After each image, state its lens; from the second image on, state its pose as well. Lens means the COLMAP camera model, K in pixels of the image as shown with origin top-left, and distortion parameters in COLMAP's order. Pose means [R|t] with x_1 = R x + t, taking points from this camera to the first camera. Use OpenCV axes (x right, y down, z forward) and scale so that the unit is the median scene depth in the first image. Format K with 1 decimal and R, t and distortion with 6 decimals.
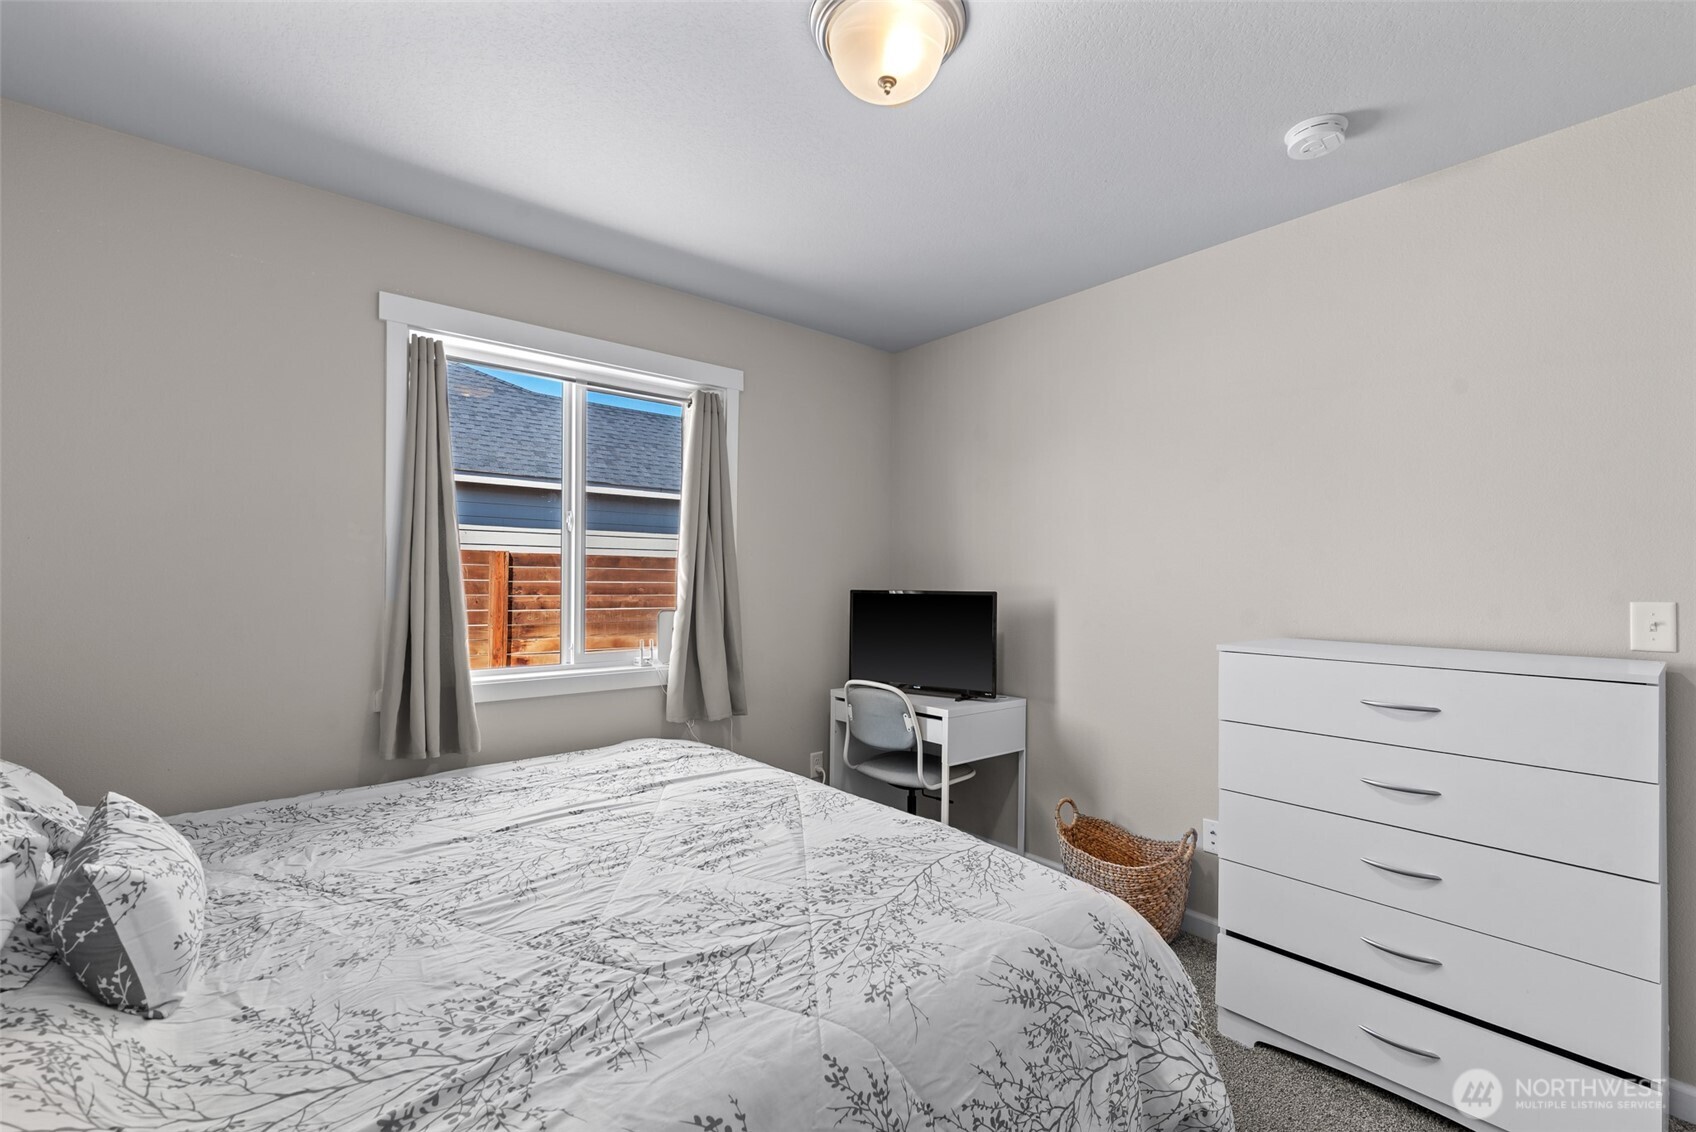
lens RADIAL K [[737.4, 0, 829.4], [0, 737.4, 573.0], [0, 0, 1]] dist [0.000592, -0.000263]
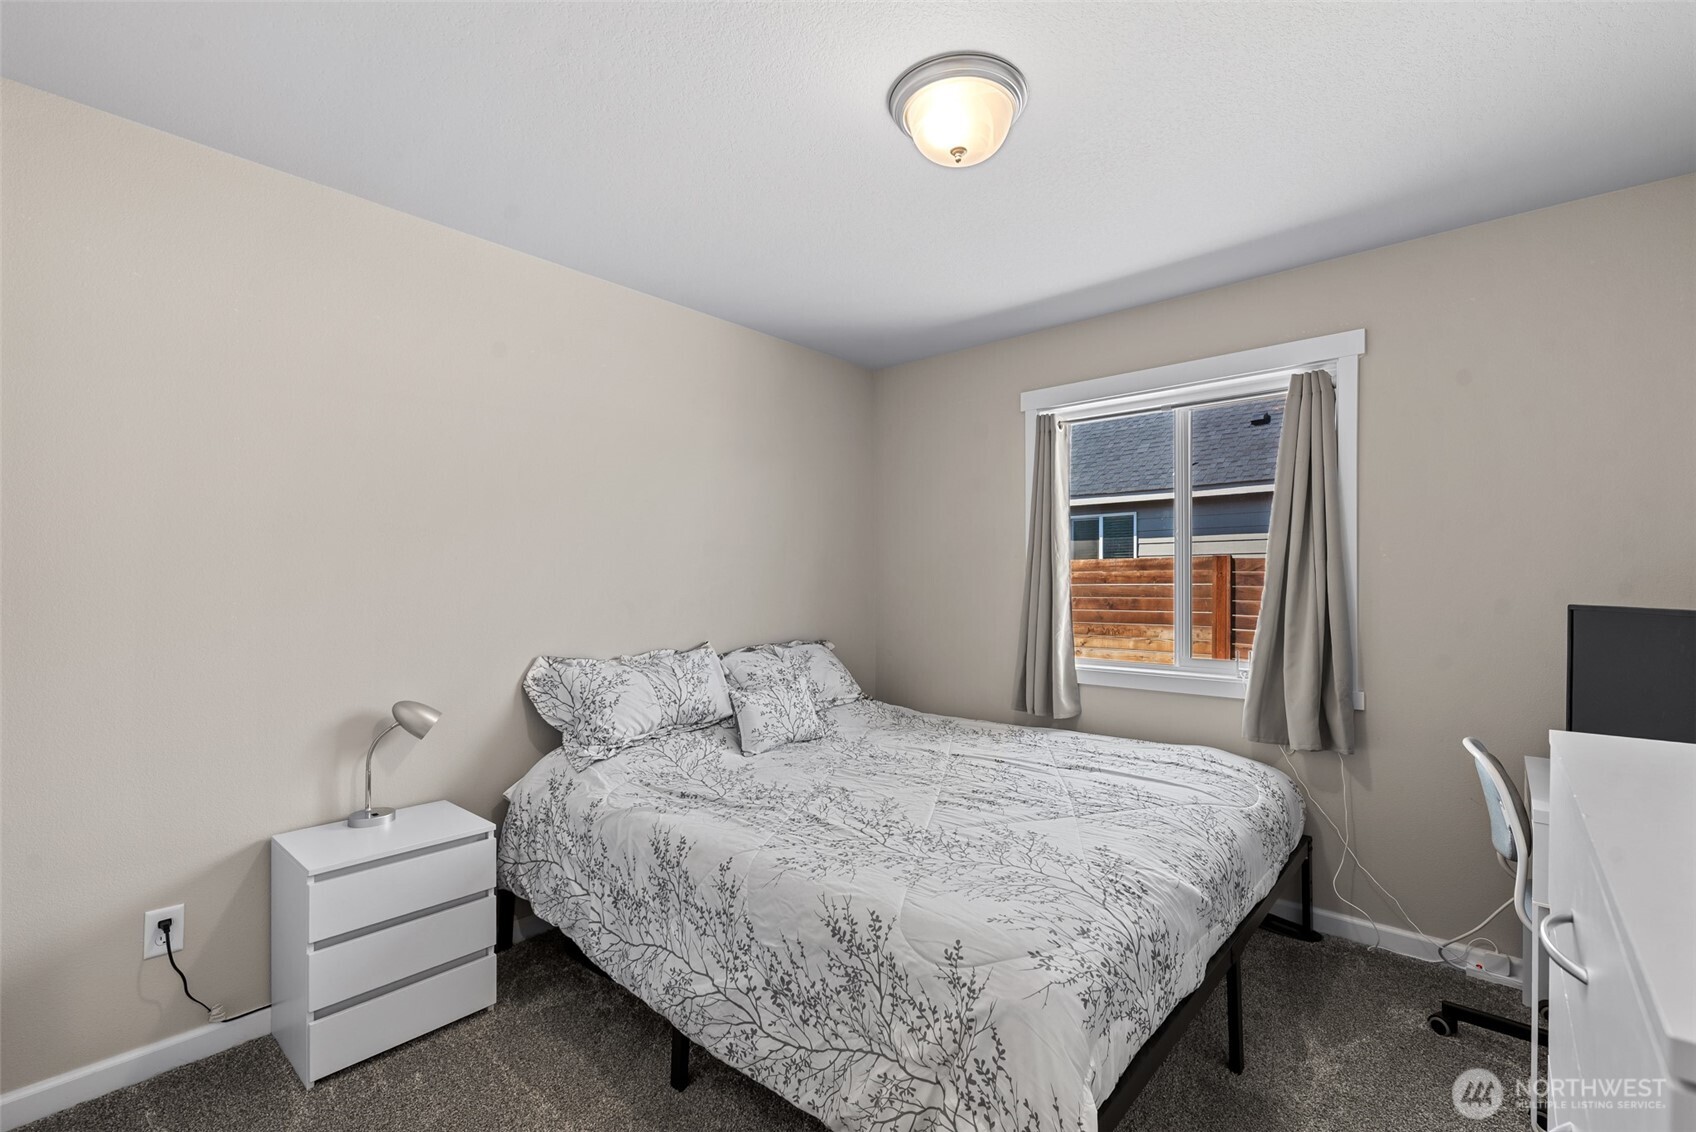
lens RADIAL K [[737.4, 0, 829.4], [0, 737.4, 573.0], [0, 0, 1]] dist [0.000592, -0.000263]
pose [[0.140865, -0.016458, -0.989892, 1.020034], [0.007156, 0.999853, -0.015605, 0.009545], [0.990003, -0.004885, 0.140962, 0.575679]]
